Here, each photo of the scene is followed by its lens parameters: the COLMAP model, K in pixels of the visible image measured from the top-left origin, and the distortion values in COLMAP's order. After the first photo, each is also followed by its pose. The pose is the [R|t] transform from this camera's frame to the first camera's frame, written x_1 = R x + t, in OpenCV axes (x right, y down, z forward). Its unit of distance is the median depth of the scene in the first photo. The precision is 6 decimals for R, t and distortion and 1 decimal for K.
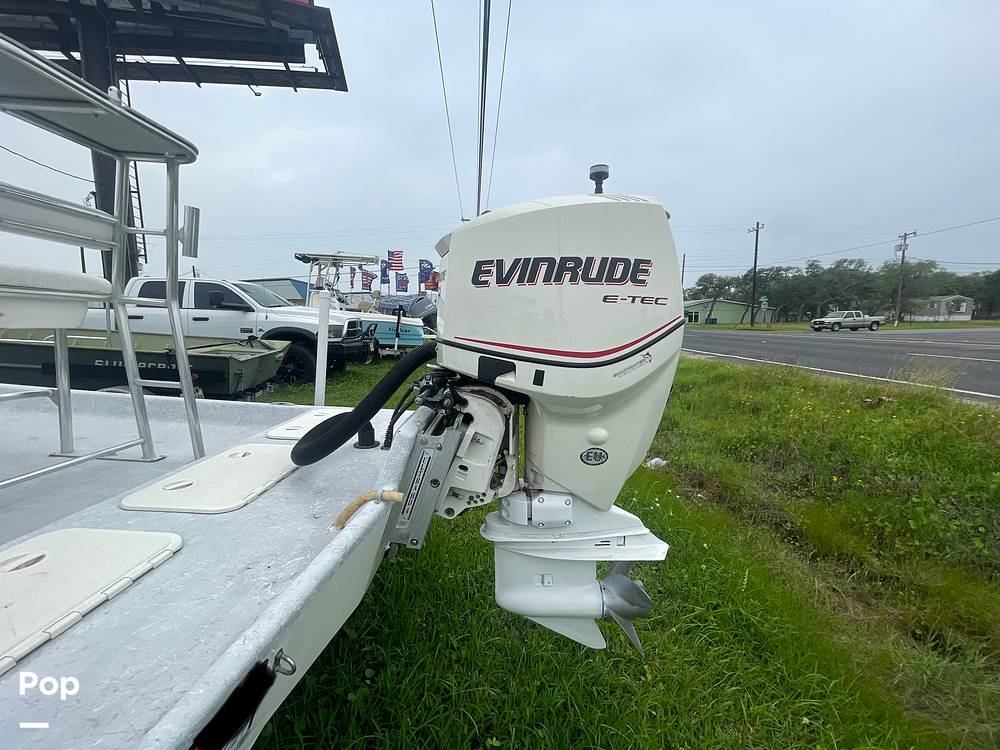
lens RADIAL K [[403.5, 0, 497.7], [0, 403.5, 370.9], [0, 0, 1]] dist [-0.003348, 0.000168]
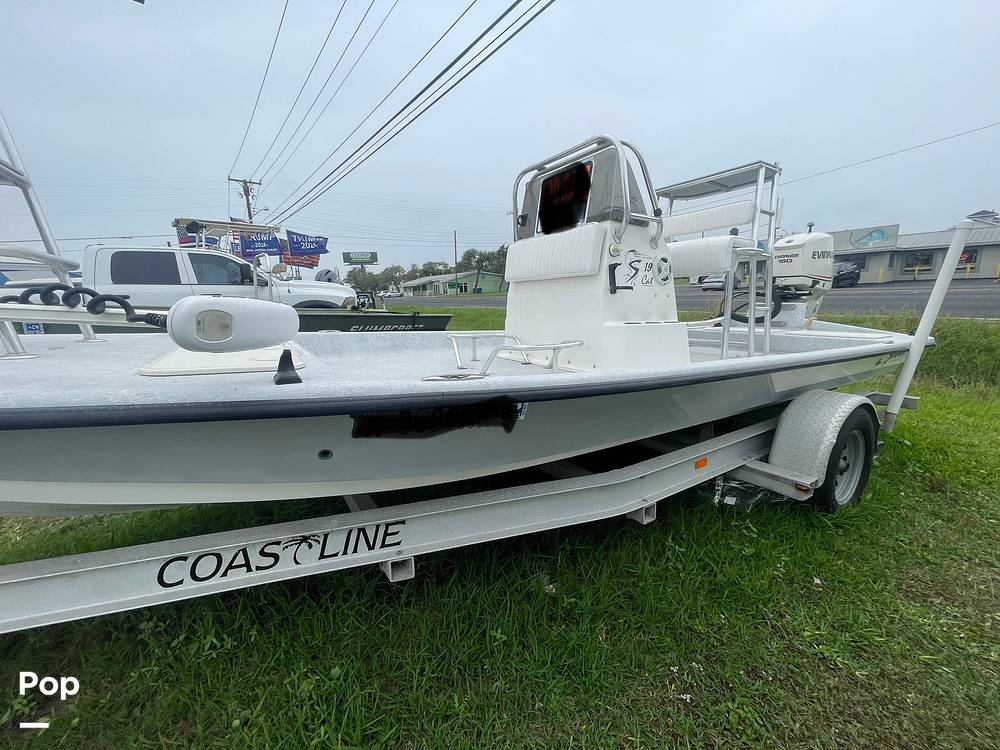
lens RADIAL K [[403.5, 0, 497.7], [0, 403.5, 370.9], [0, 0, 1]] dist [-0.003348, 0.000168]
pose [[0.831103, -0.143846, 0.537193, -0.104986], [0.110466, 0.989421, 0.094035, 0.002827], [-0.545037, -0.018811, 0.838201, -0.010684]]
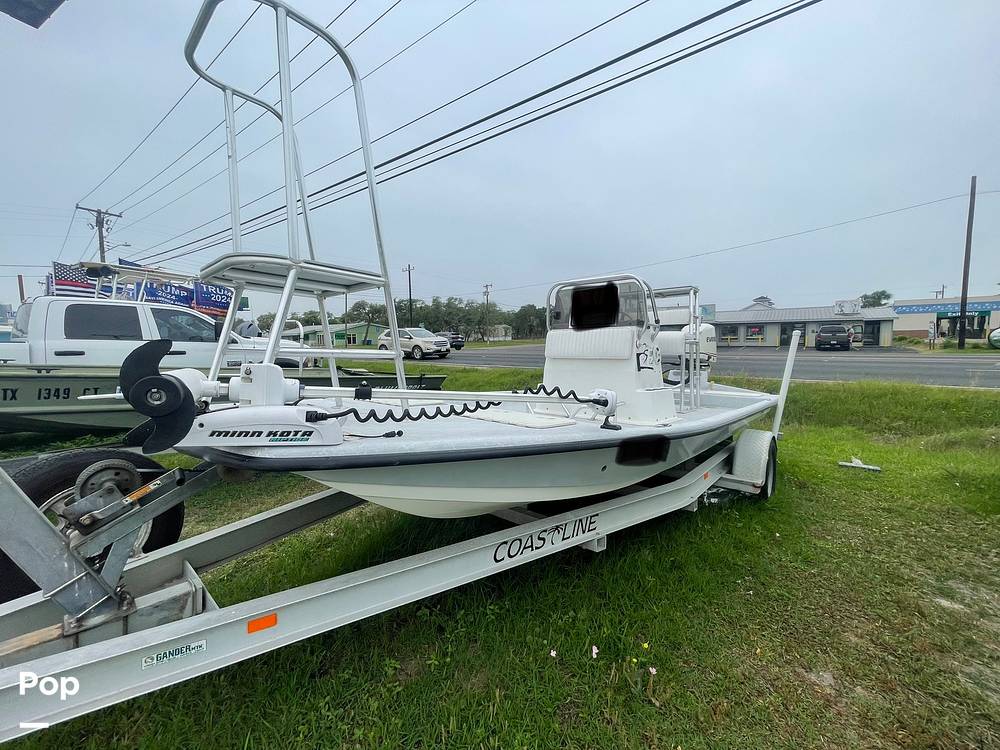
lens RADIAL K [[403.5, 0, 497.7], [0, 403.5, 370.9], [0, 0, 1]] dist [-0.003348, 0.000168]
pose [[0.642163, -0.065385, 0.763774, -0.141561], [0.104494, 0.994522, -0.002717, -0.002967], [-0.759413, 0.081555, 0.645478, -0.006220]]
